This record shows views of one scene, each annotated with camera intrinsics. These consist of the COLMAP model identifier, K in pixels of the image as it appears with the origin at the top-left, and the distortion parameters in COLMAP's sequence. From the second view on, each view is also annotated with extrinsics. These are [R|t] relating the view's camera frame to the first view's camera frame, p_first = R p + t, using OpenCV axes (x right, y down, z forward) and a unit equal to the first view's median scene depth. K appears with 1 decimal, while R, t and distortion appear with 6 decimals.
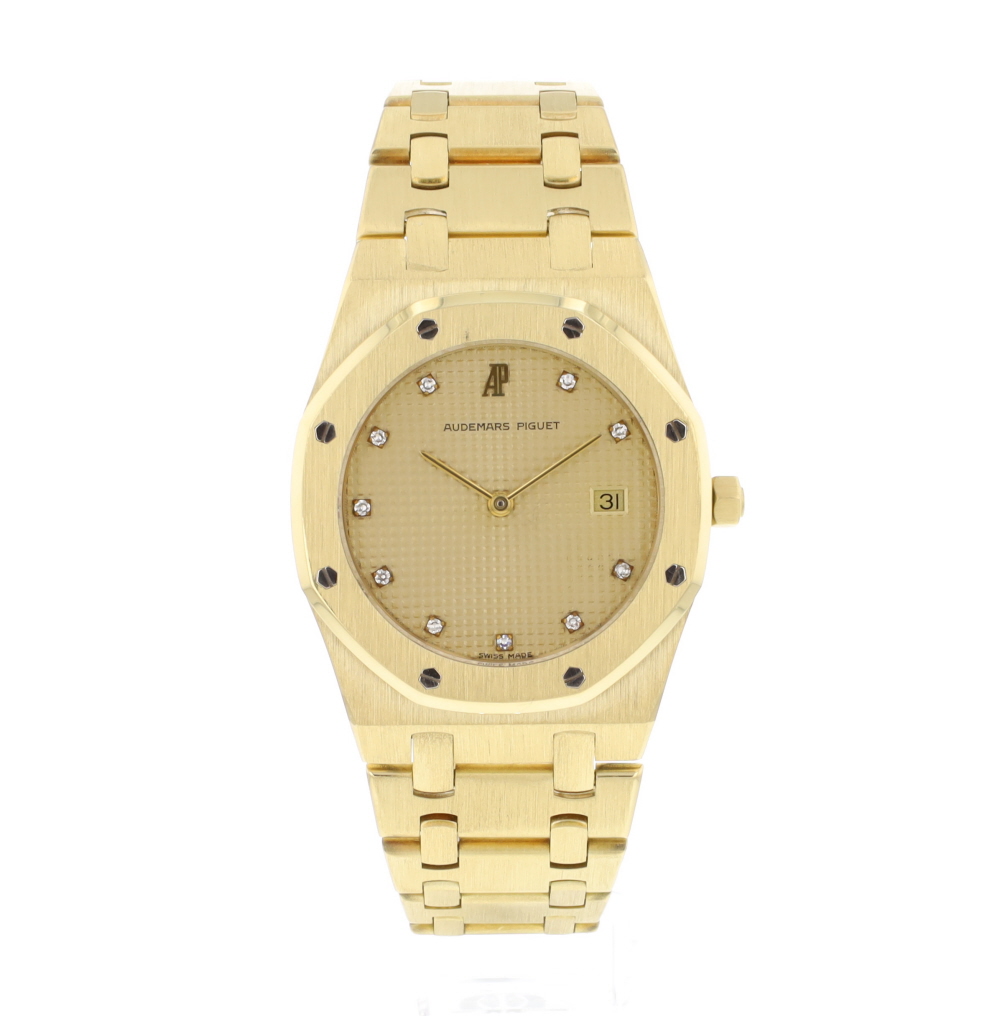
lens RADIAL K [[2135.4, 0, 503.3], [0, 2135.4, 507.8], [0, 0, 1]] dist [0.481285, 0.000000]
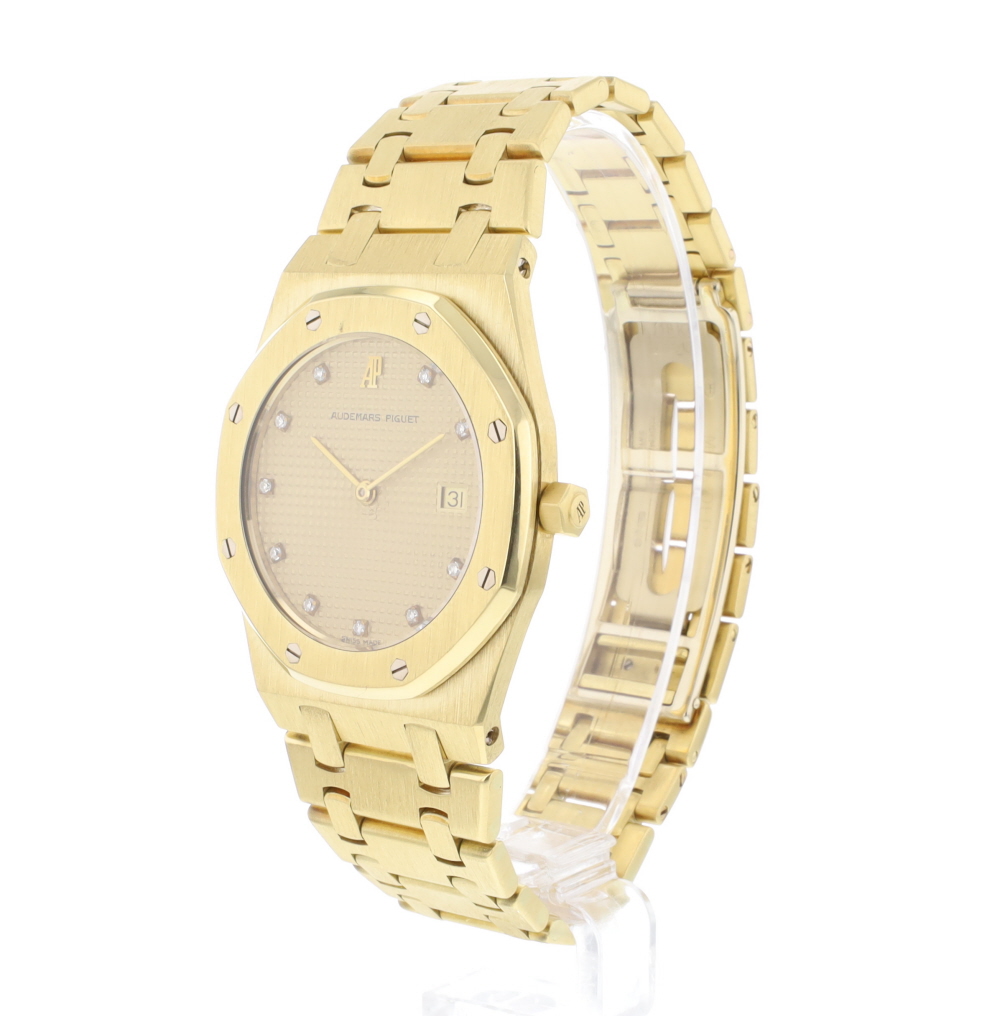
lens RADIAL K [[2135.4, 0, 503.6], [0, 2135.4, 508.5], [0, 0, 1]] dist [0.481285, 0.000000]
pose [[0.795043, 0.078297, -0.601479, 0.666001], [-0.080329, 0.996490, 0.023537, -0.023745], [0.601211, 0.029603, 0.798542, 0.219502]]
